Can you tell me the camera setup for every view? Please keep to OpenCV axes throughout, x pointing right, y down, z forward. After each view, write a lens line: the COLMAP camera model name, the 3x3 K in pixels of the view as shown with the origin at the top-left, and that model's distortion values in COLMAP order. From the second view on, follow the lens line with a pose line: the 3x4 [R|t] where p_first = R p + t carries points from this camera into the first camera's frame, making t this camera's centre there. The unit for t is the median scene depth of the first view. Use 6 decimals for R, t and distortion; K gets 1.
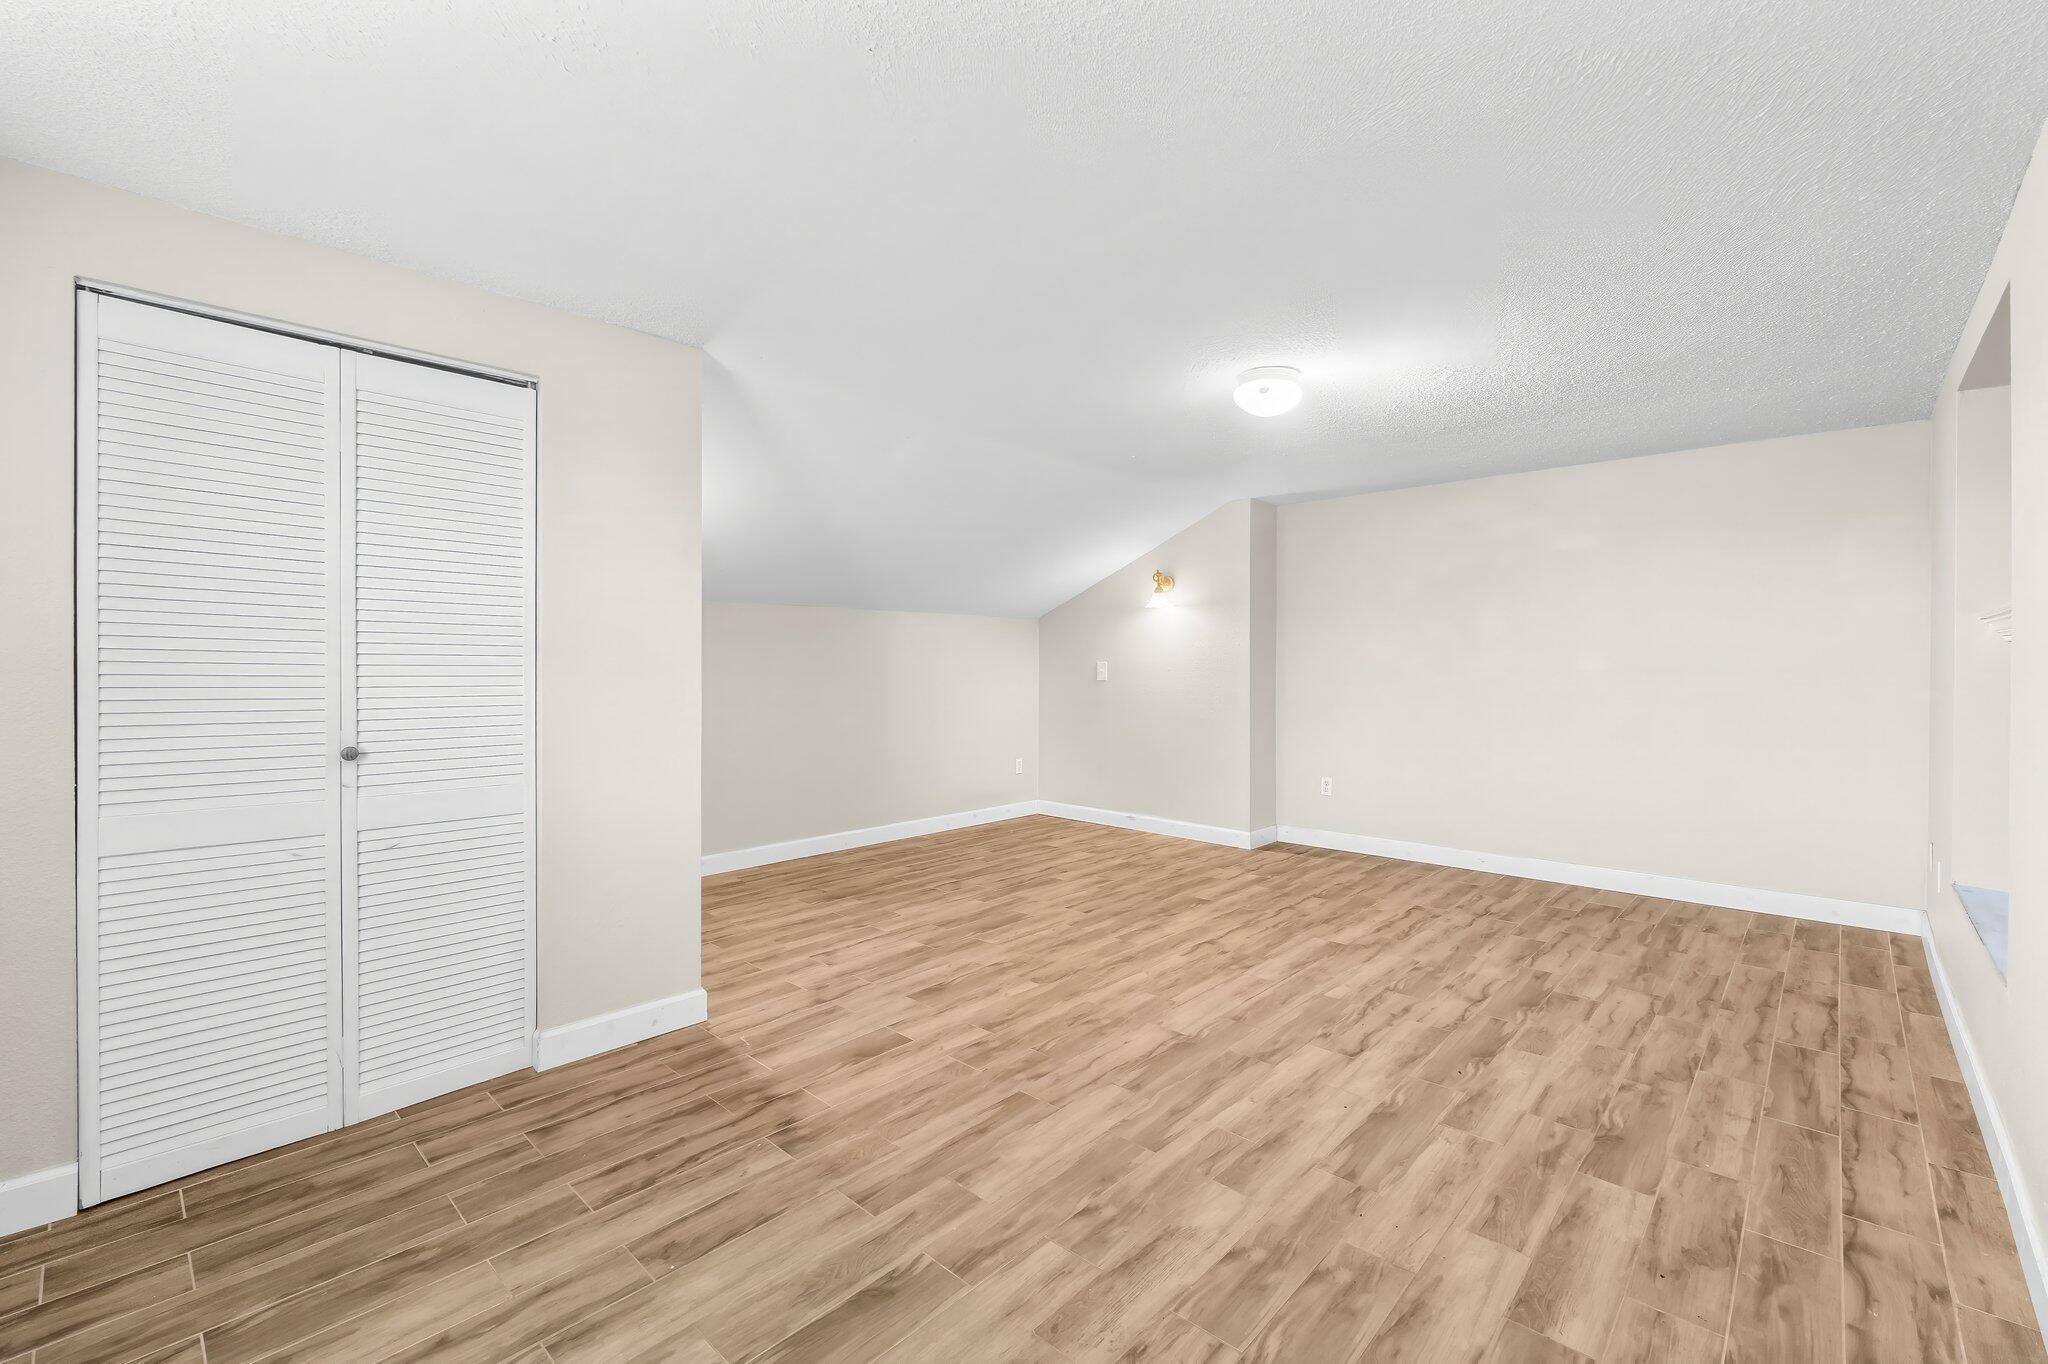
lens RADIAL K [[869.2, 0, 1026.6], [0, 869.2, 673.9], [0, 0, 1]] dist [-0.007387, 0.001983]
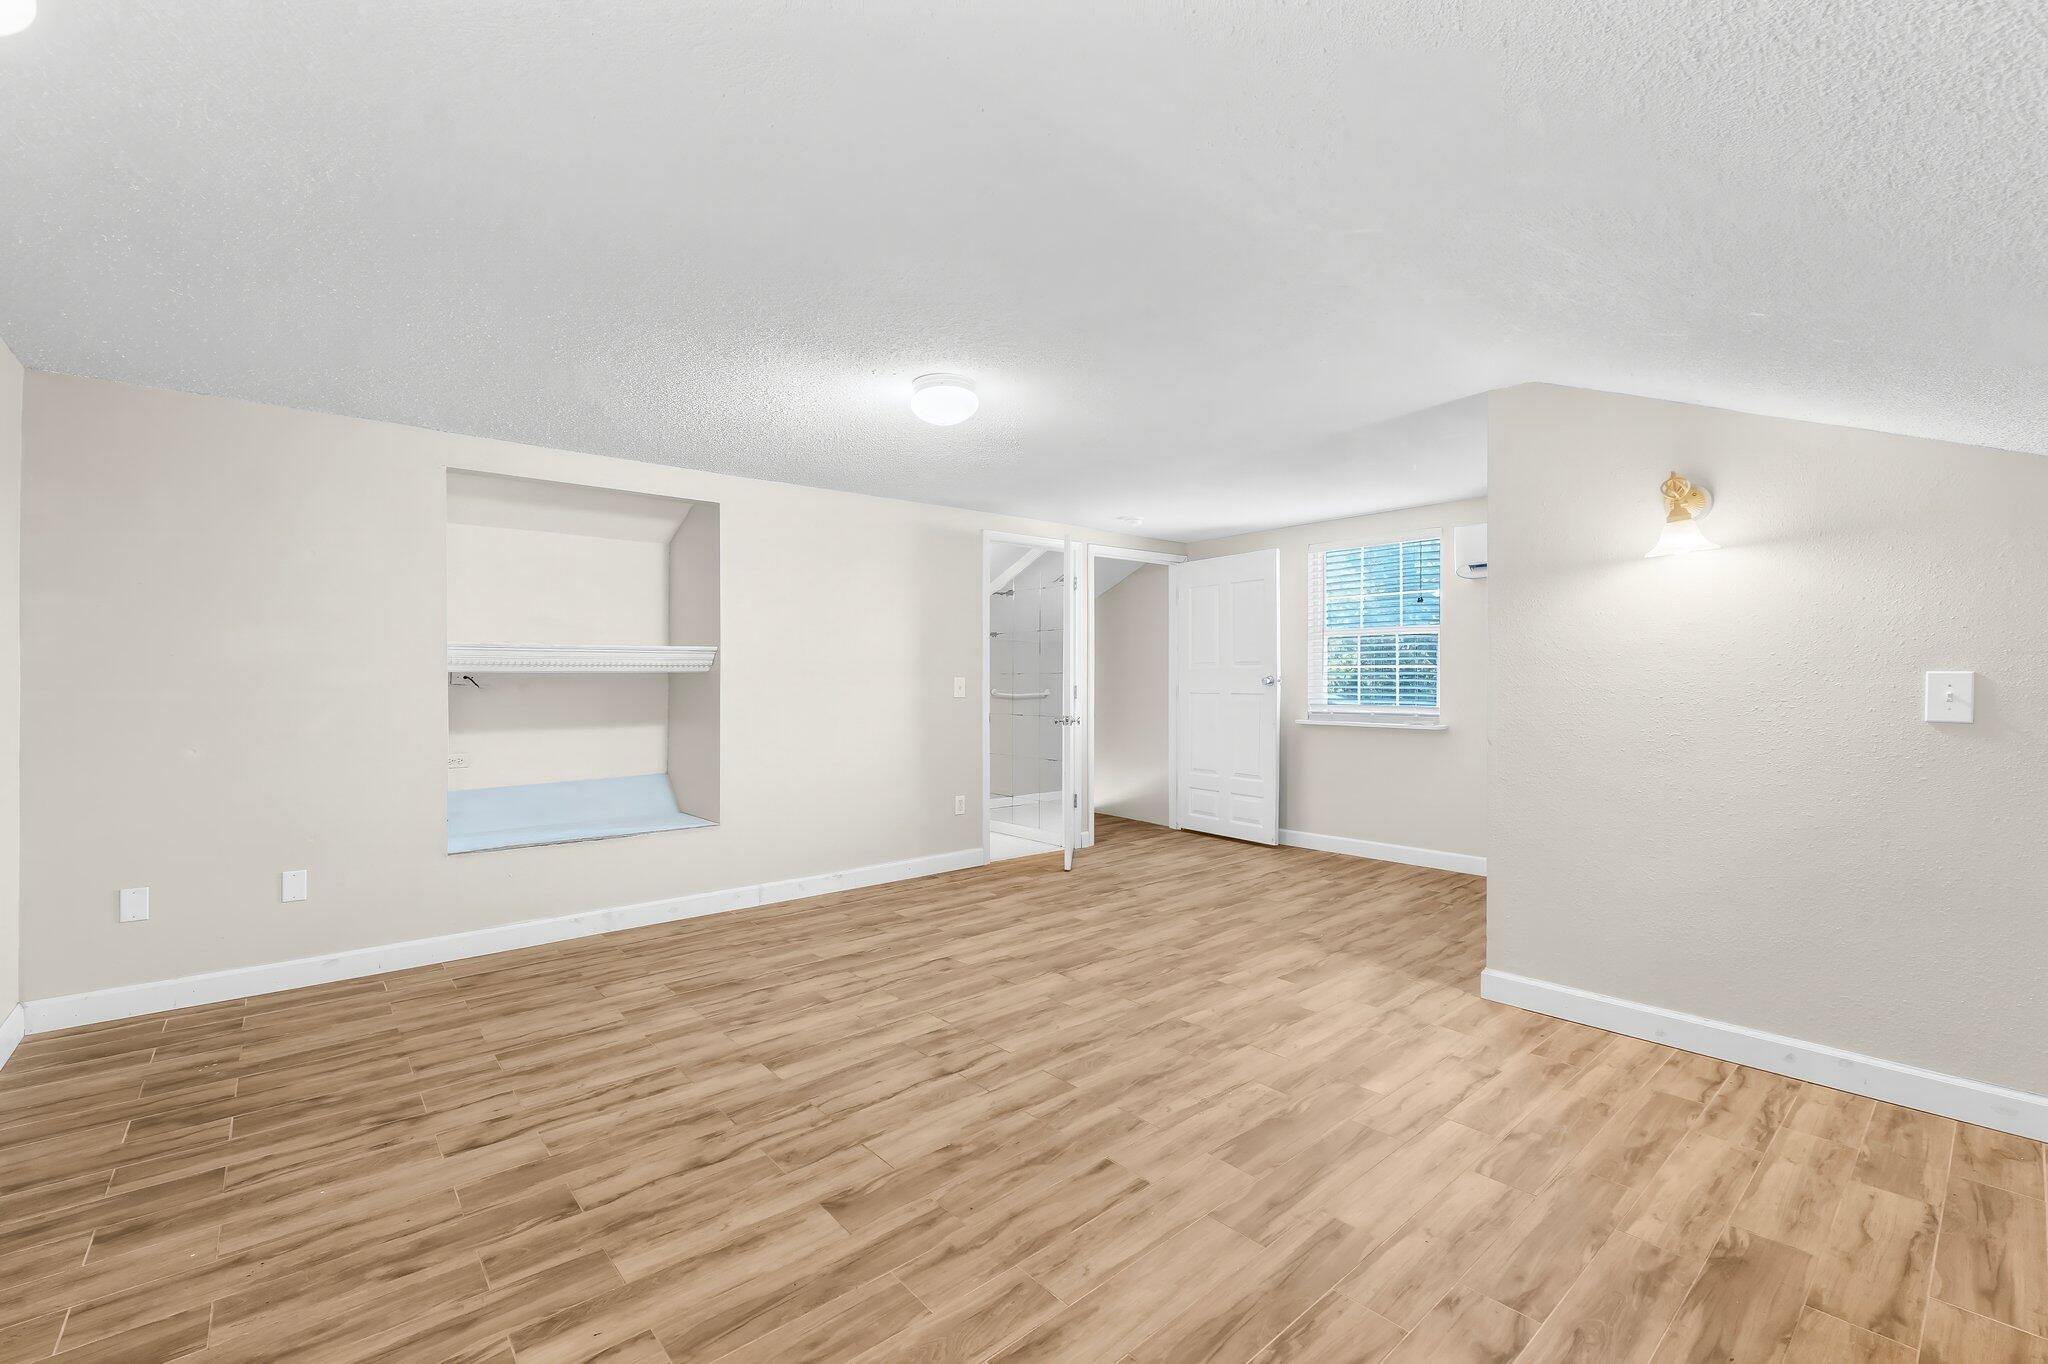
lens RADIAL K [[869.2, 0, 1032.9], [0, 869.2, 669.8], [0, 0, 1]] dist [-0.007387, 0.001983]
pose [[-0.994887, 0.005479, 0.100849, 0.079461], [0.005931, 0.999974, 0.004186, -0.023329], [-0.100824, 0.004763, -0.994893, 2.024771]]
